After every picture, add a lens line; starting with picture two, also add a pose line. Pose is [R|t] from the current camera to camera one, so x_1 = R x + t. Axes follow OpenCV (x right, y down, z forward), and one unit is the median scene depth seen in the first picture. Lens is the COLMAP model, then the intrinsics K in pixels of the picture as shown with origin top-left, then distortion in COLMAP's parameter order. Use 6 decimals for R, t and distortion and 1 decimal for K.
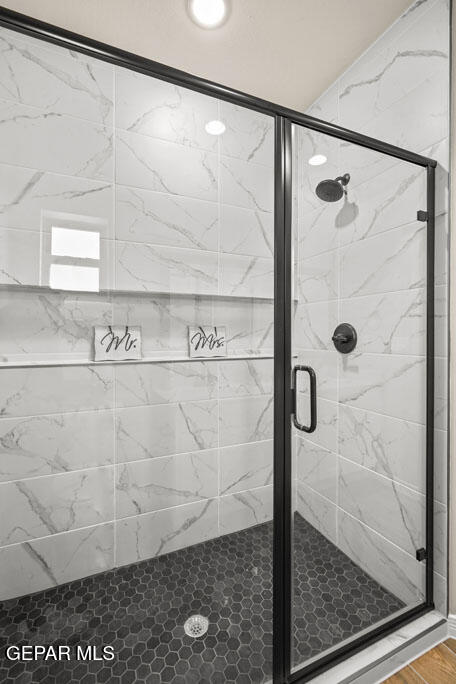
lens RADIAL K [[310.2, 0, 225.4], [0, 310.2, 335.8], [0, 0, 1]] dist [-0.012072, 0.006120]
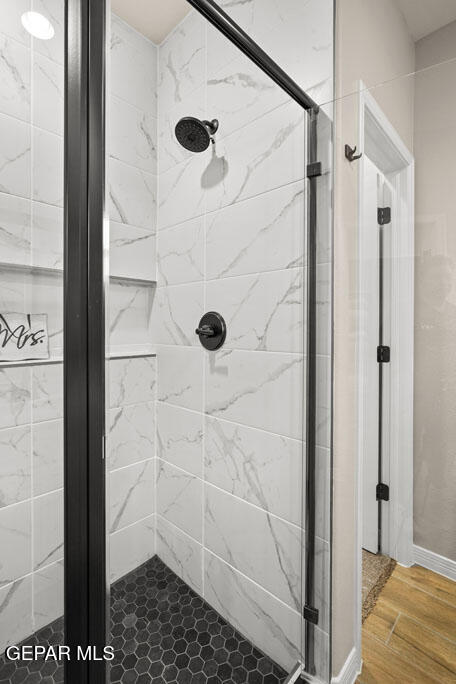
lens RADIAL K [[315.4, 0, 224.2], [0, 315.4, 328.9], [0, 0, 1]] dist [-0.009941, 0.005165]
pose [[0.929381, -0.000560, 0.369122, 0.134537], [-0.000775, 0.999994, 0.003468, 0.000019], [-0.369121, -0.003509, 0.929375, 0.279674]]
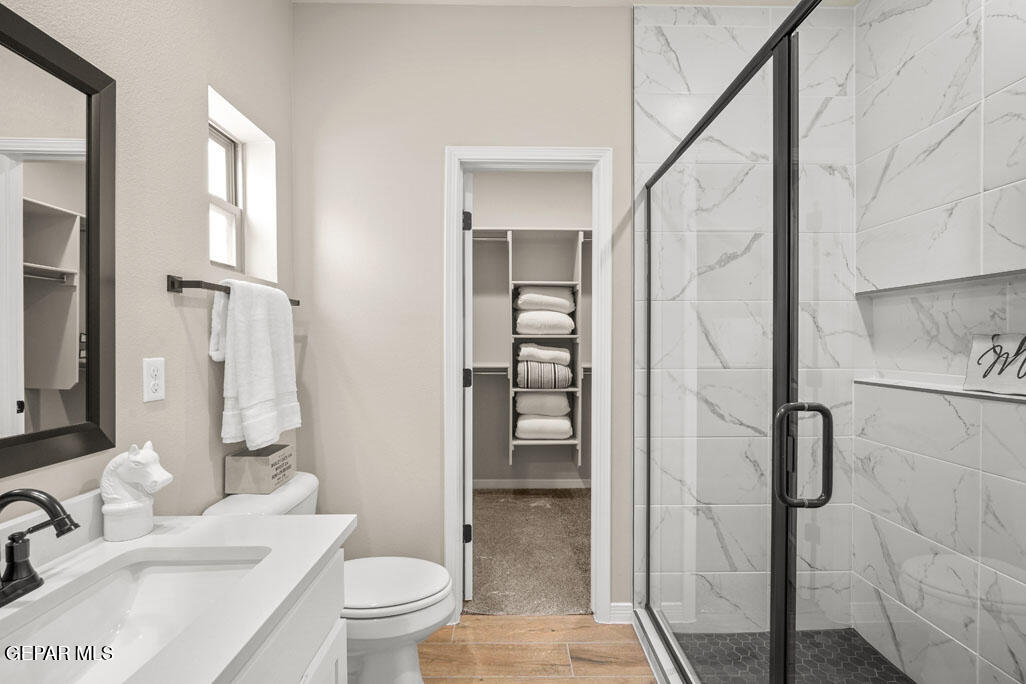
lens RADIAL K [[463.0, 0, 514.7], [0, 463.0, 343.4], [0, 0, 1]] dist [-0.012129, 0.005897]
pose [[-0.397938, 0.003099, -0.917407, 0.848673], [-0.003570, 0.999981, 0.004927, -0.016081], [0.917405, 0.005235, -0.397920, 0.531220]]
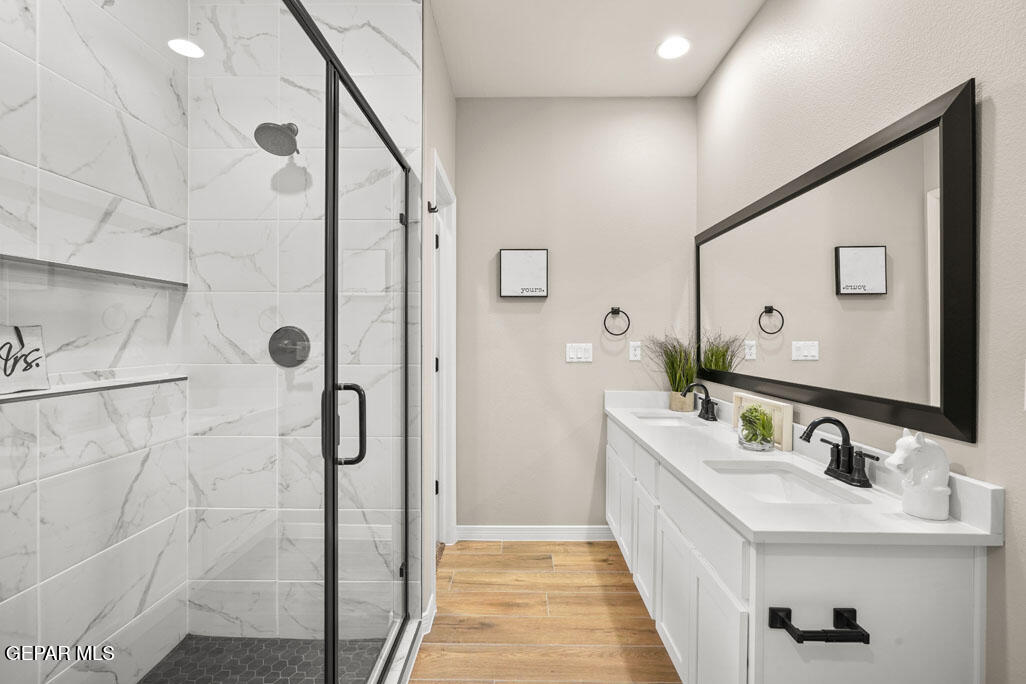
lens RADIAL K [[465.3, 0, 513.4], [0, 465.3, 338.8], [0, 0, 1]] dist [-0.012072, 0.006120]
pose [[0.419514, -0.003070, 0.907744, -0.430035], [-0.000430, 0.999993, 0.003581, -0.016241], [-0.907749, -0.001893, 0.419510, 0.061860]]
